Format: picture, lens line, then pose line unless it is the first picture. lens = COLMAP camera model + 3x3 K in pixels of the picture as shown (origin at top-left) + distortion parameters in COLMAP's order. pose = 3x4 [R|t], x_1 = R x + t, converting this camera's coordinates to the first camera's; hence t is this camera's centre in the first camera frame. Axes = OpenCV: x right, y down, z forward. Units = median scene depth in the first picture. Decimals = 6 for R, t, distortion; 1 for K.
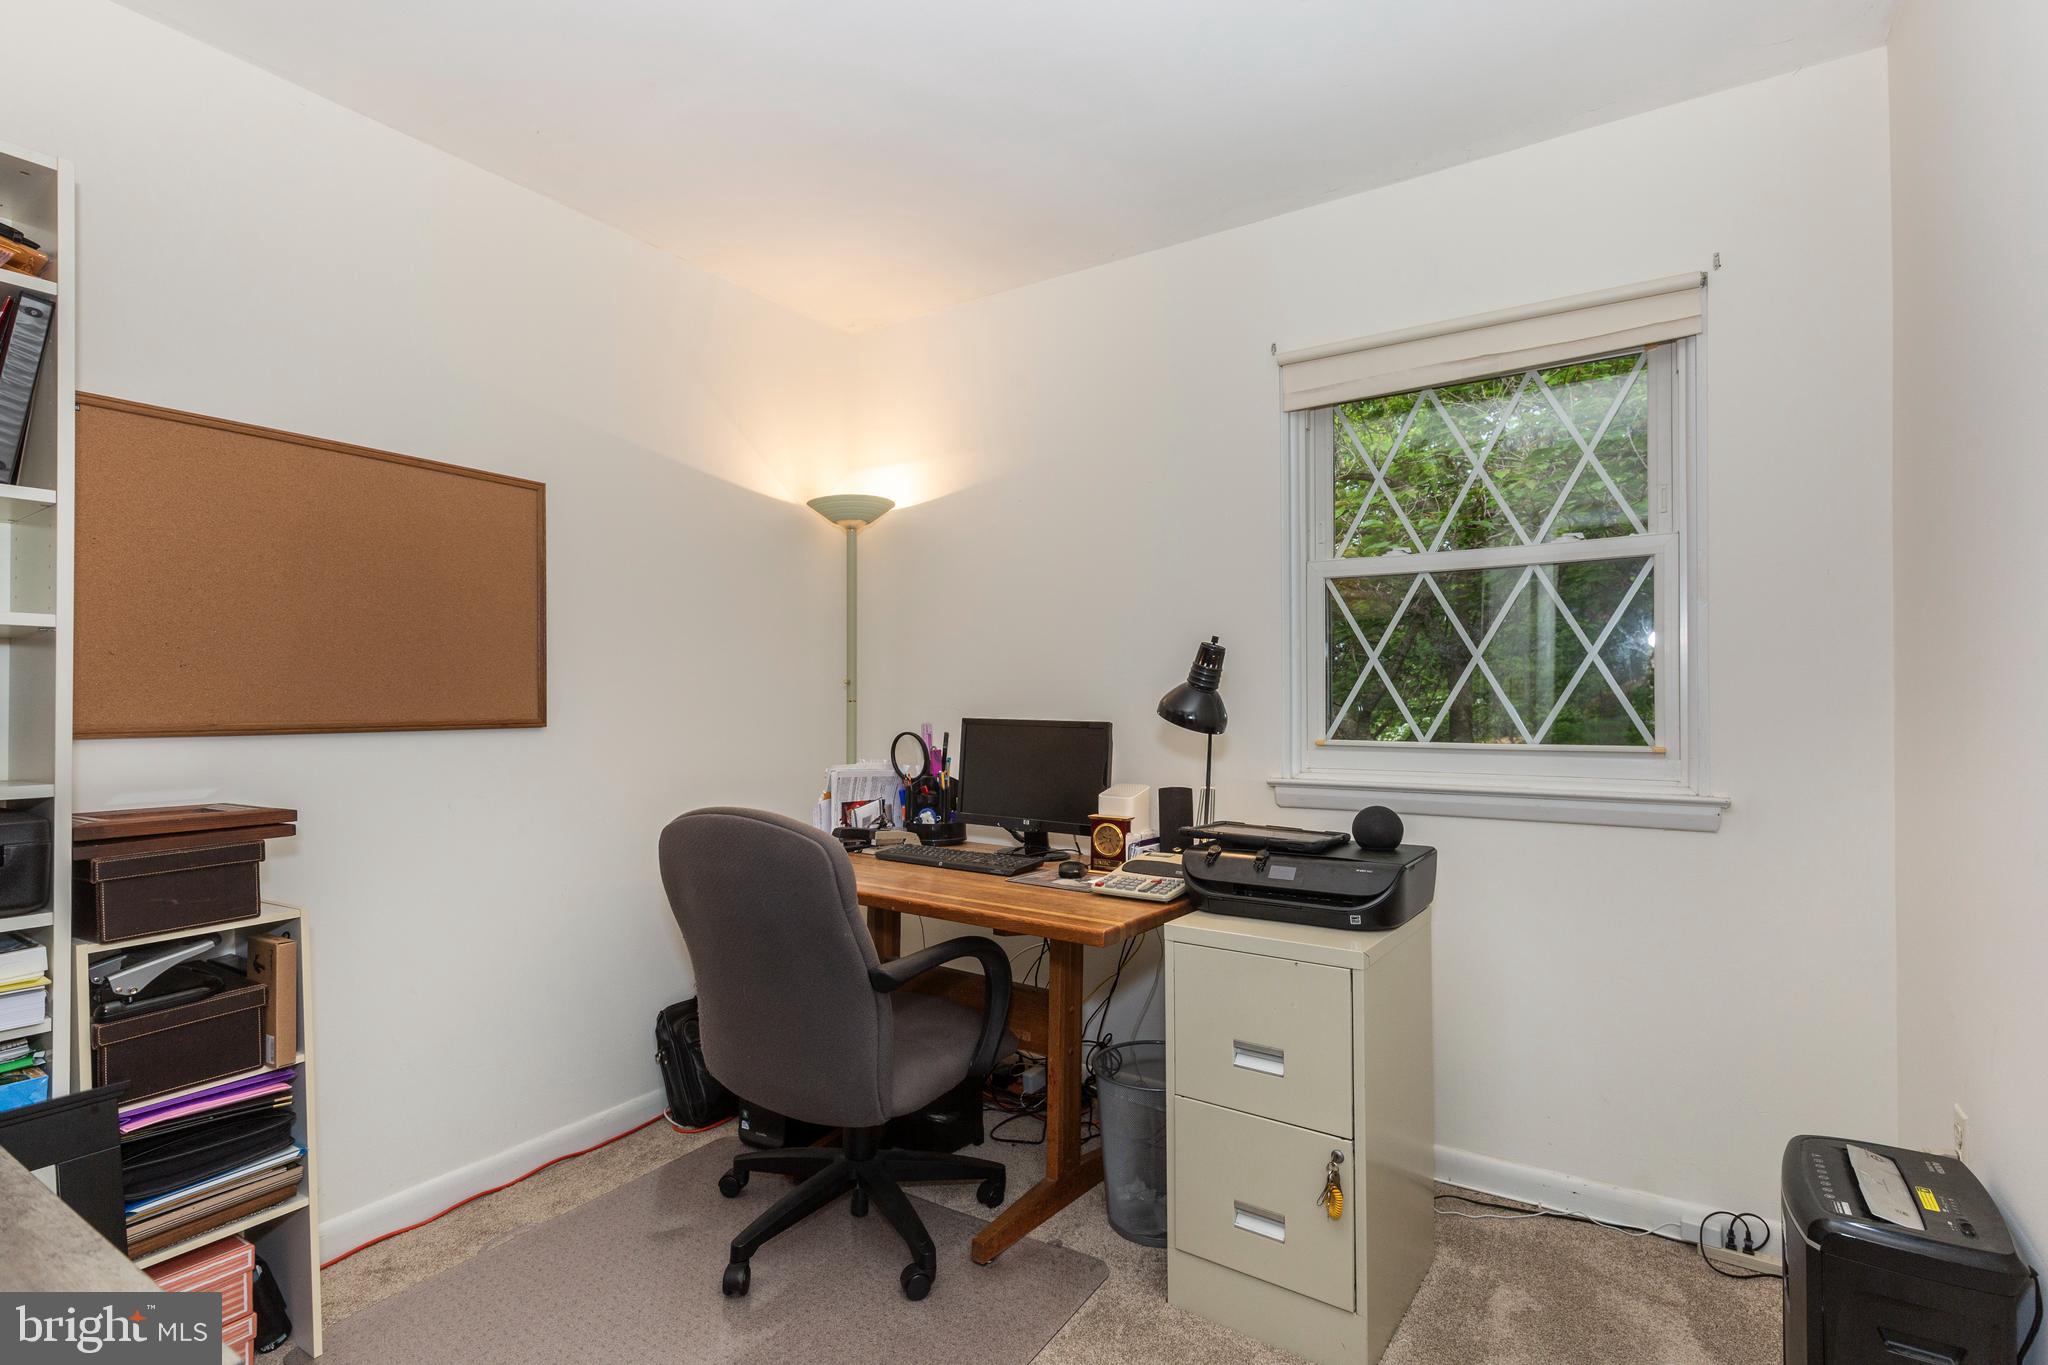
lens RADIAL K [[953.2, 0, 1027.8], [0, 953.2, 688.0], [0, 0, 1]] dist [-0.000522, 0.000169]
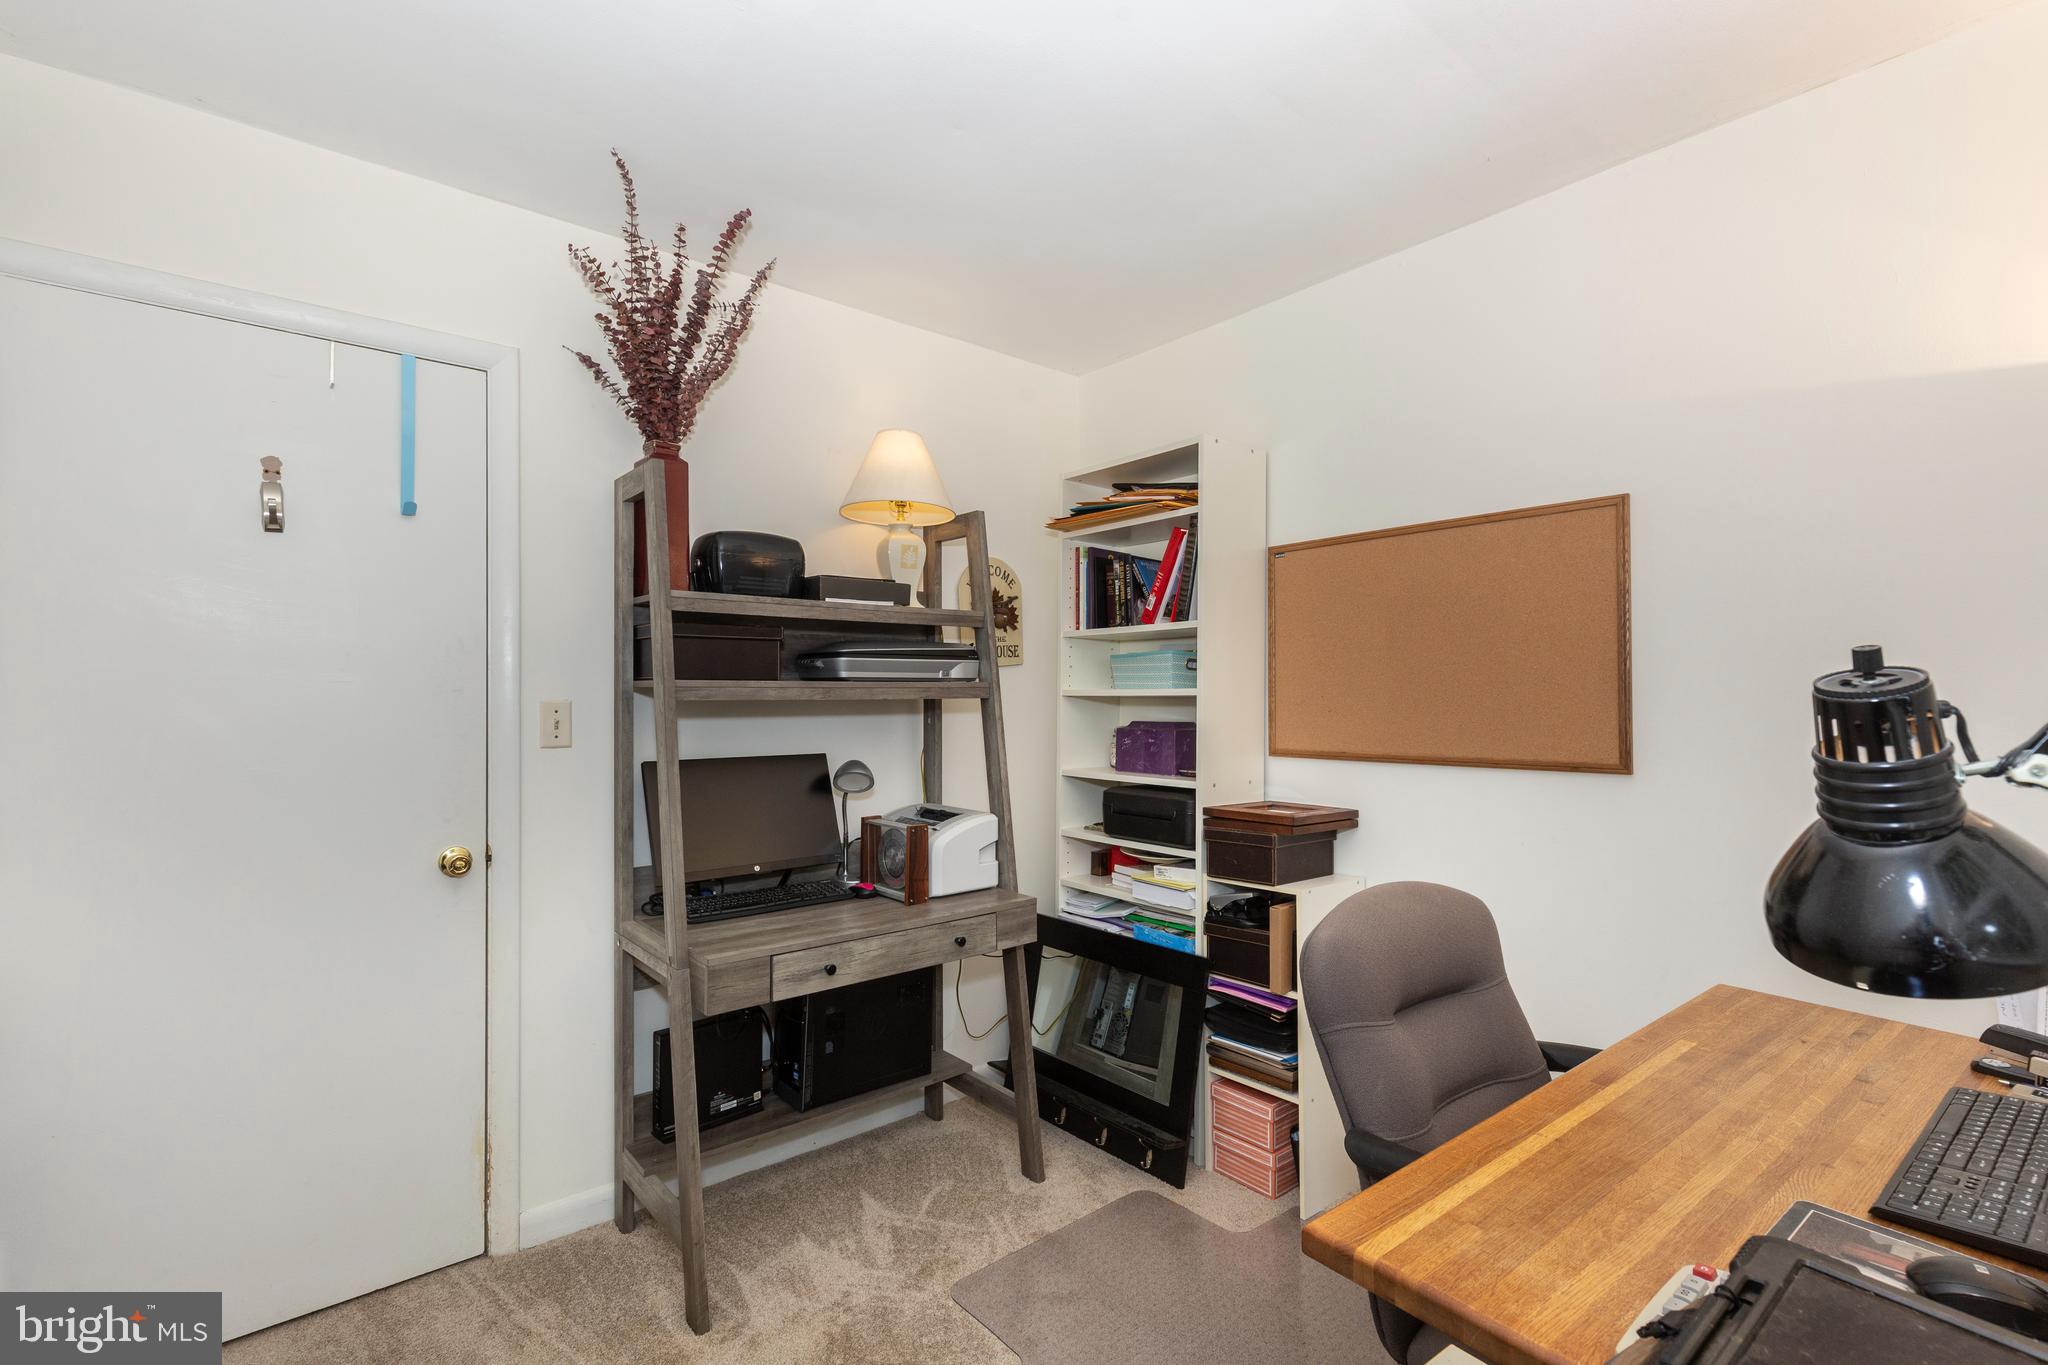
lens RADIAL K [[953.2, 0, 1027.2], [0, 953.2, 695.9], [0, 0, 1]] dist [-0.000522, 0.000169]
pose [[-0.266031, 0.001929, -0.963963, 0.684120], [0.014571, 0.999892, -0.002020, -0.052634], [0.963854, -0.014583, -0.266030, 1.003135]]
